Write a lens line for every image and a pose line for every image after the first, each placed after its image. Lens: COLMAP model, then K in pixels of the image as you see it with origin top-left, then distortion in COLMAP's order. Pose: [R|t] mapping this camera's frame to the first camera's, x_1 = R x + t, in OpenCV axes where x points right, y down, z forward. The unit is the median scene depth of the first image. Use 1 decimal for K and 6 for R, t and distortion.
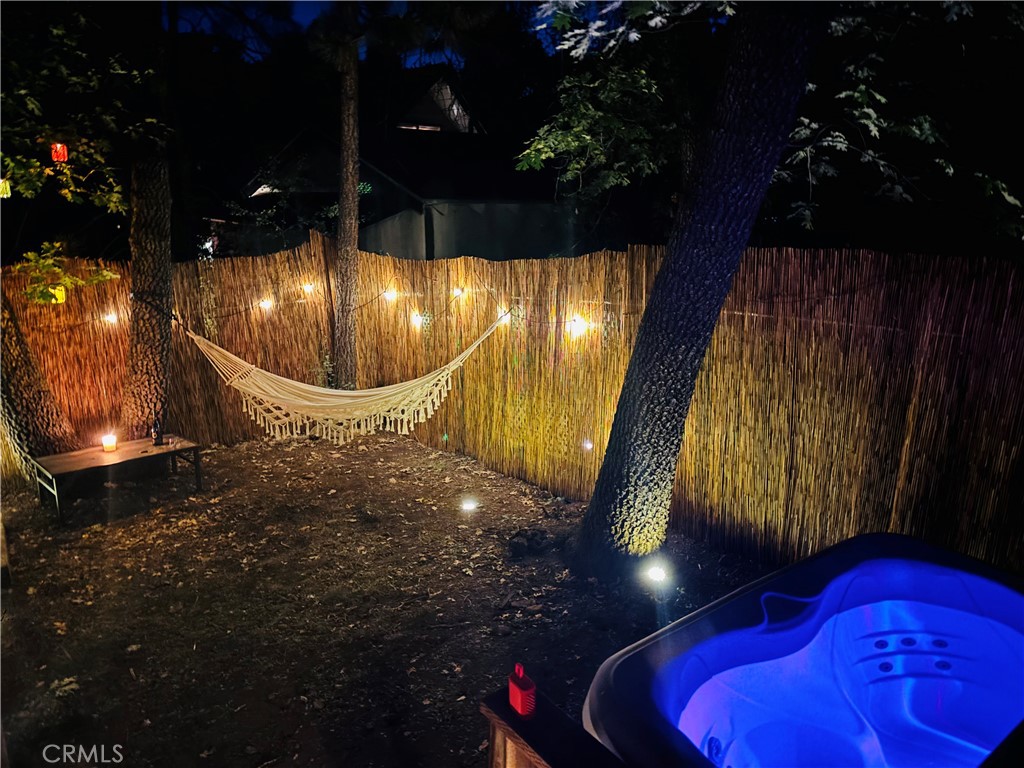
lens RADIAL K [[770.5, 0, 512.2], [0, 770.5, 385.1], [0, 0, 1]] dist [0.050050, -0.058243]
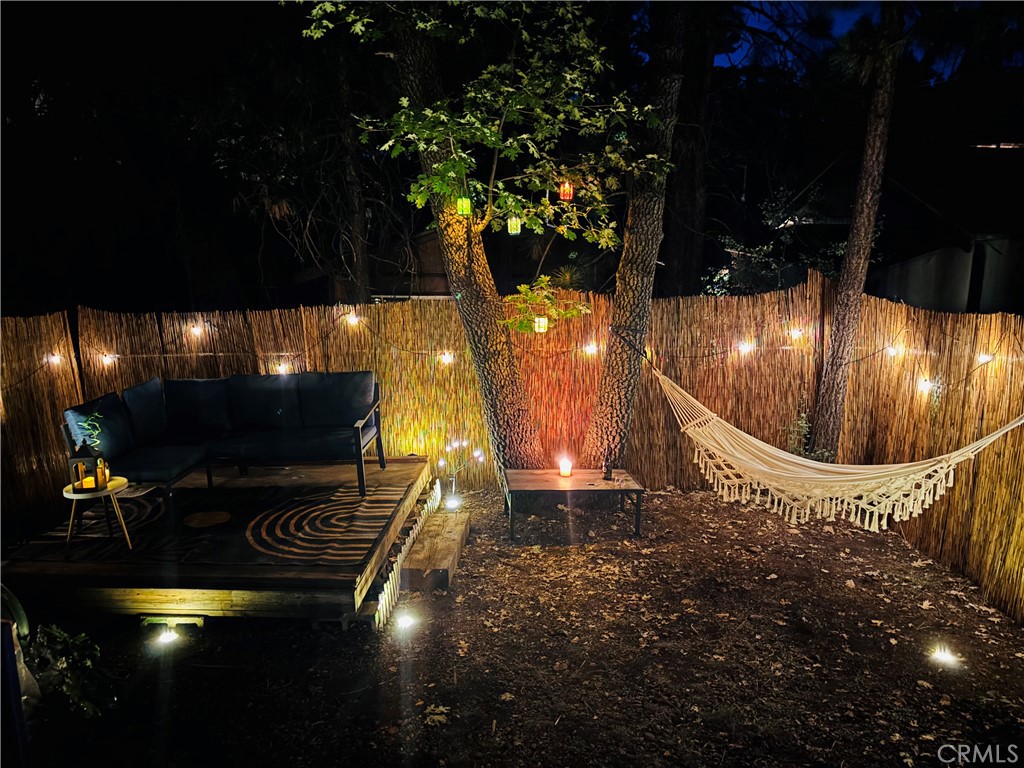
lens RADIAL K [[770.5, 0, 513.6], [0, 770.5, 383.4], [0, 0, 1]] dist [0.050050, -0.058243]
pose [[0.780551, 0.129167, -0.611602, 0.038713], [-0.151758, 0.988303, 0.015044, -0.040895], [0.606391, 0.081073, 0.791023, 0.131421]]
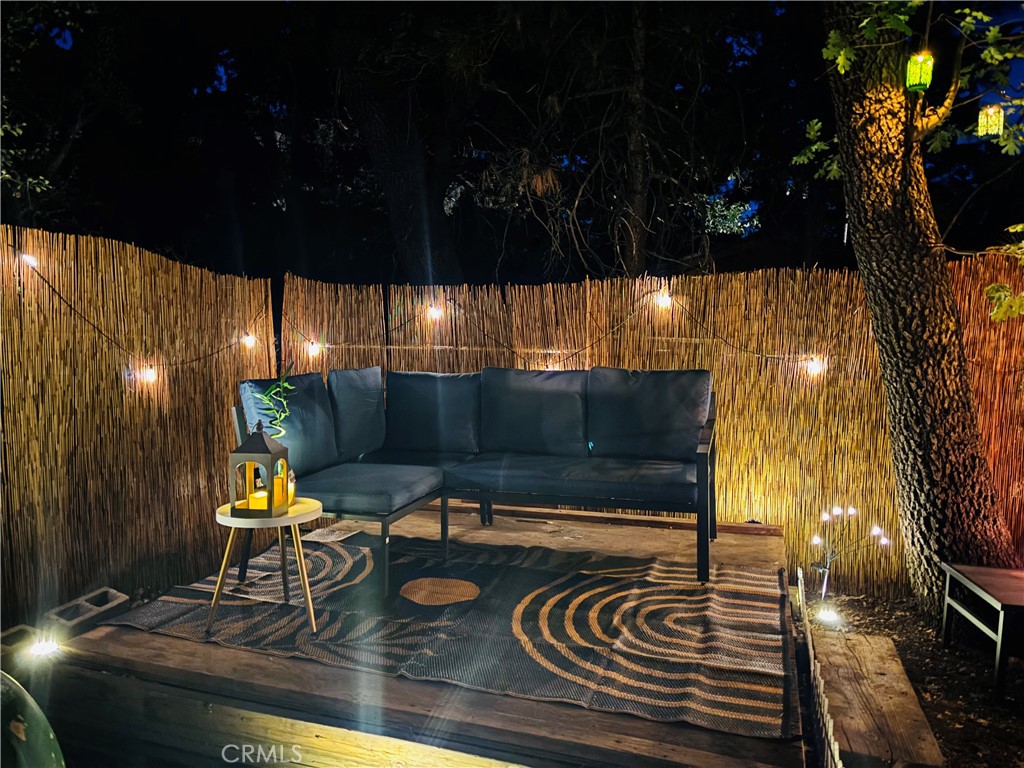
lens RADIAL K [[770.5, 0, 512.3], [0, 770.5, 383.8], [0, 0, 1]] dist [0.050050, -0.058243]
pose [[0.607101, 0.092554, -0.789216, -0.333023], [-0.220903, 0.973702, -0.055739, 0.062369], [0.763302, 0.208180, 0.611581, 0.326616]]
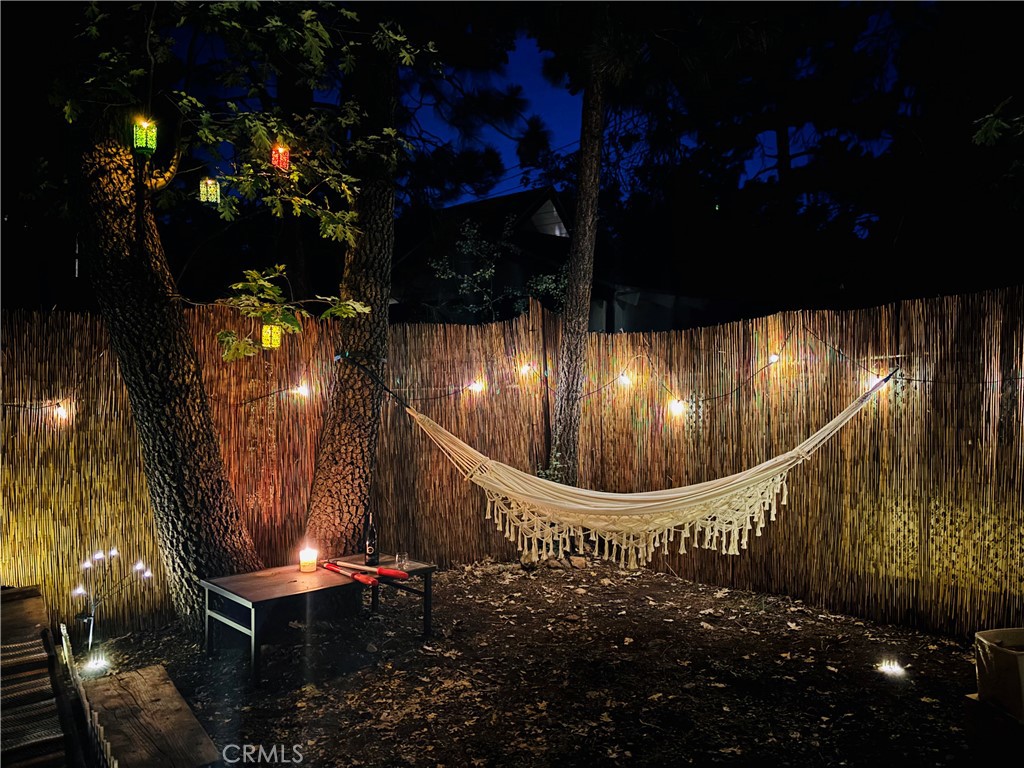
lens RADIAL K [[770.5, 0, 513.6], [0, 770.5, 384.9], [0, 0, 1]] dist [0.050050, -0.058243]
pose [[0.999924, 0.012062, -0.002464, -0.326363], [-0.012310, 0.977852, -0.208937, 0.061863], [-0.000111, 0.208952, 0.977926, 0.293348]]
